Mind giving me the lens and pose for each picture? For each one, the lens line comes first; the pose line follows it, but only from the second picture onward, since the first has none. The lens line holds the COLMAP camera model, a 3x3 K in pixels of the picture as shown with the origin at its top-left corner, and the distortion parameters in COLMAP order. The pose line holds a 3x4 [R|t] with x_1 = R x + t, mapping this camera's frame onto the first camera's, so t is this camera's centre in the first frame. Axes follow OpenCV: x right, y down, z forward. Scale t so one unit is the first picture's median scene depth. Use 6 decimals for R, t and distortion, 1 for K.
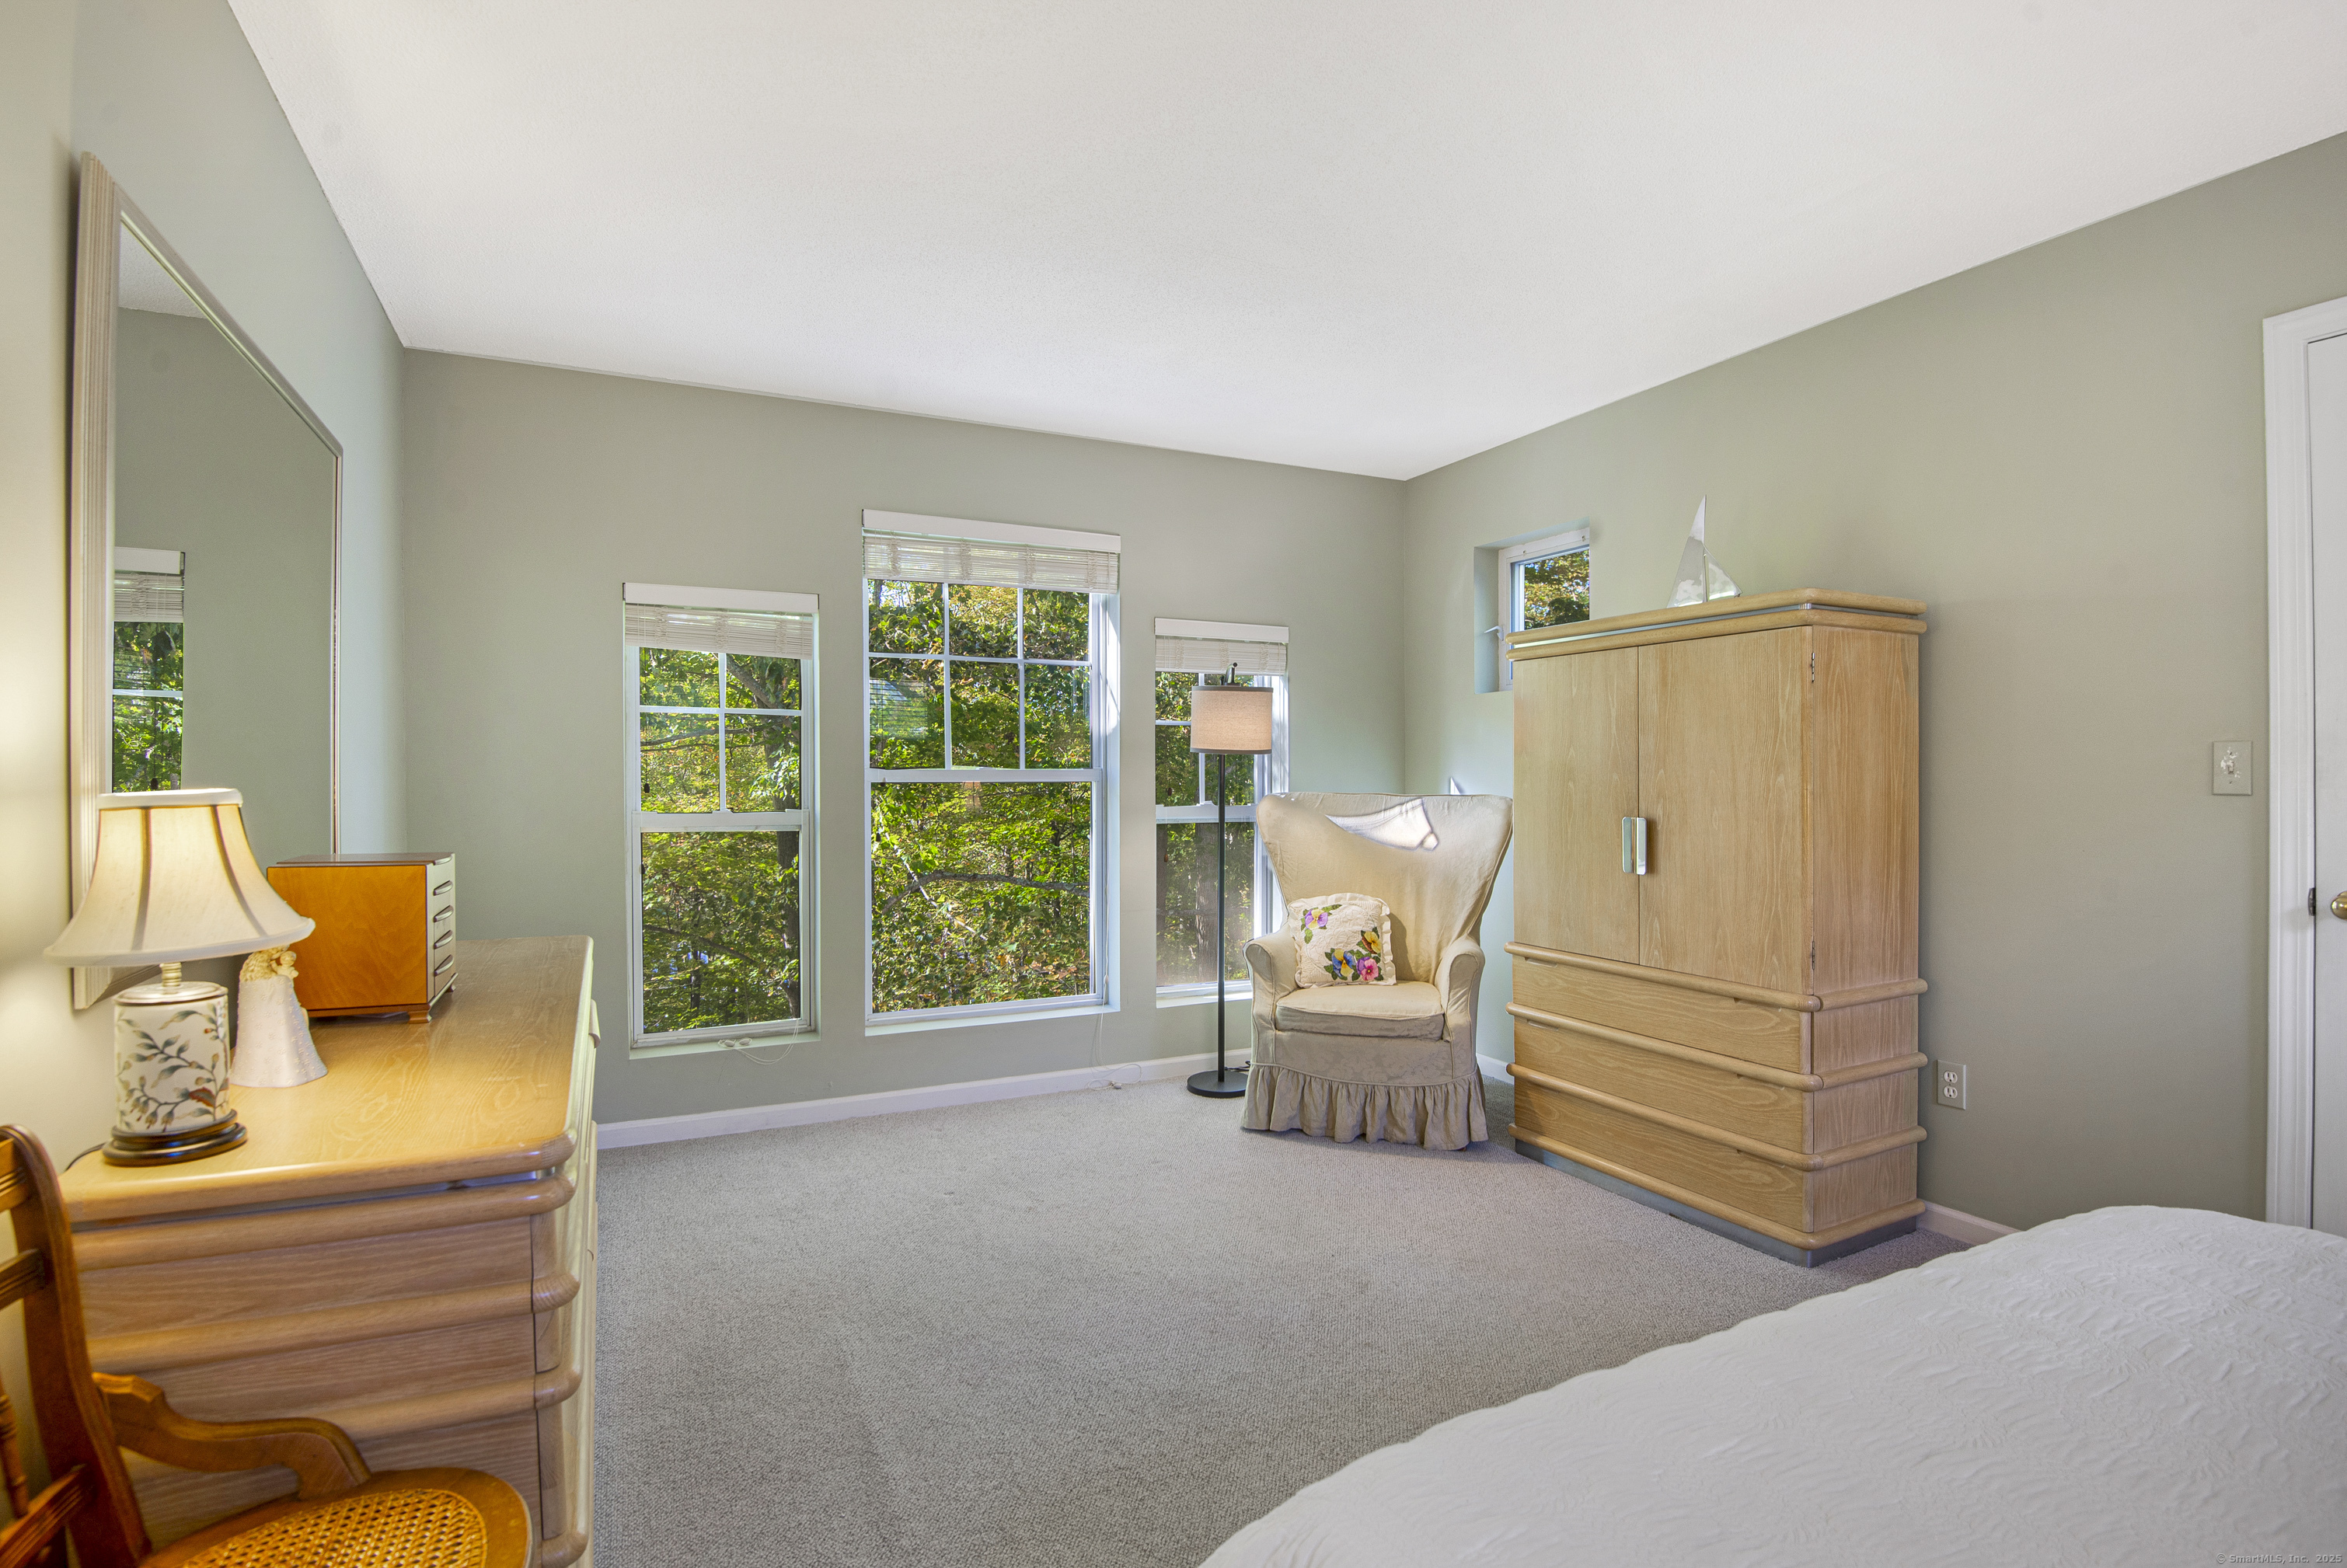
lens RADIAL K [[1125.6, 0, 1173.5], [0, 1125.6, 784.0], [0, 0, 1]] dist [0.000883, -0.000116]
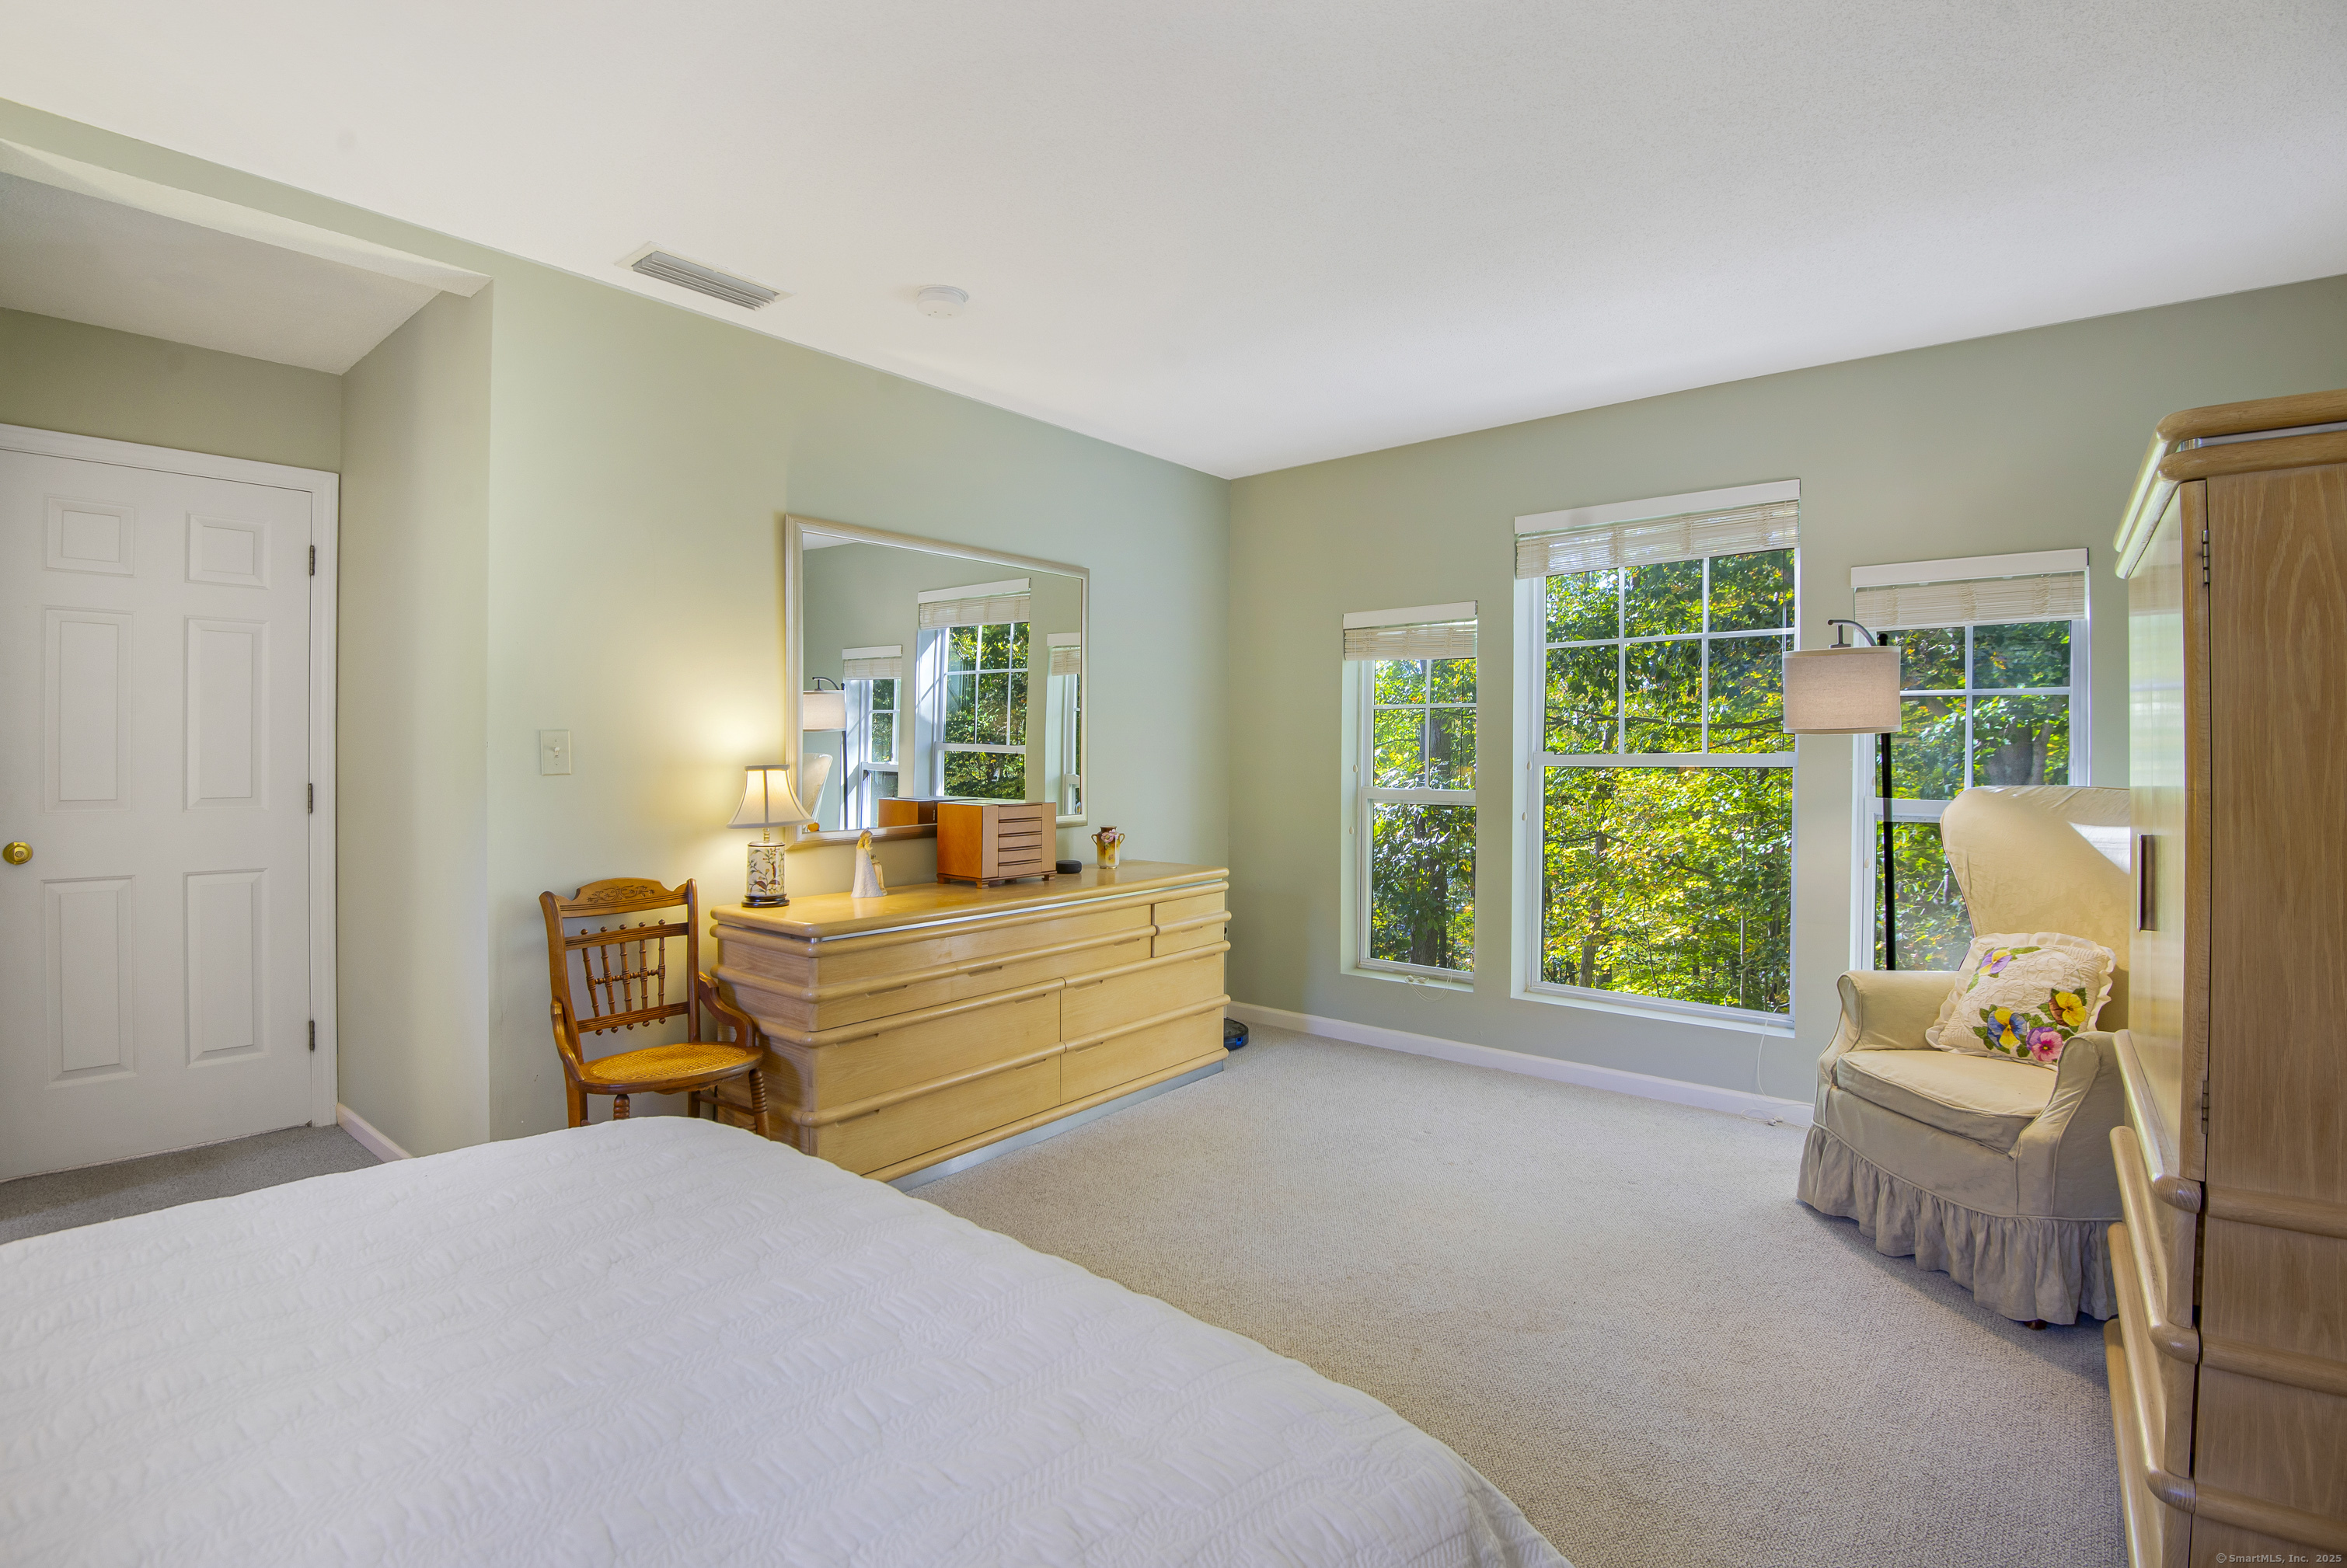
lens RADIAL K [[1117.0, 0, 1170.7], [0, 1117.0, 753.7], [0, 0, 1]] dist [-0.003331, -0.000497]
pose [[0.432844, -0.001477, -0.901468, 0.560241], [-0.010015, 0.999929, -0.006447, -0.002718], [0.901413, 0.011818, 0.432798, 0.230499]]
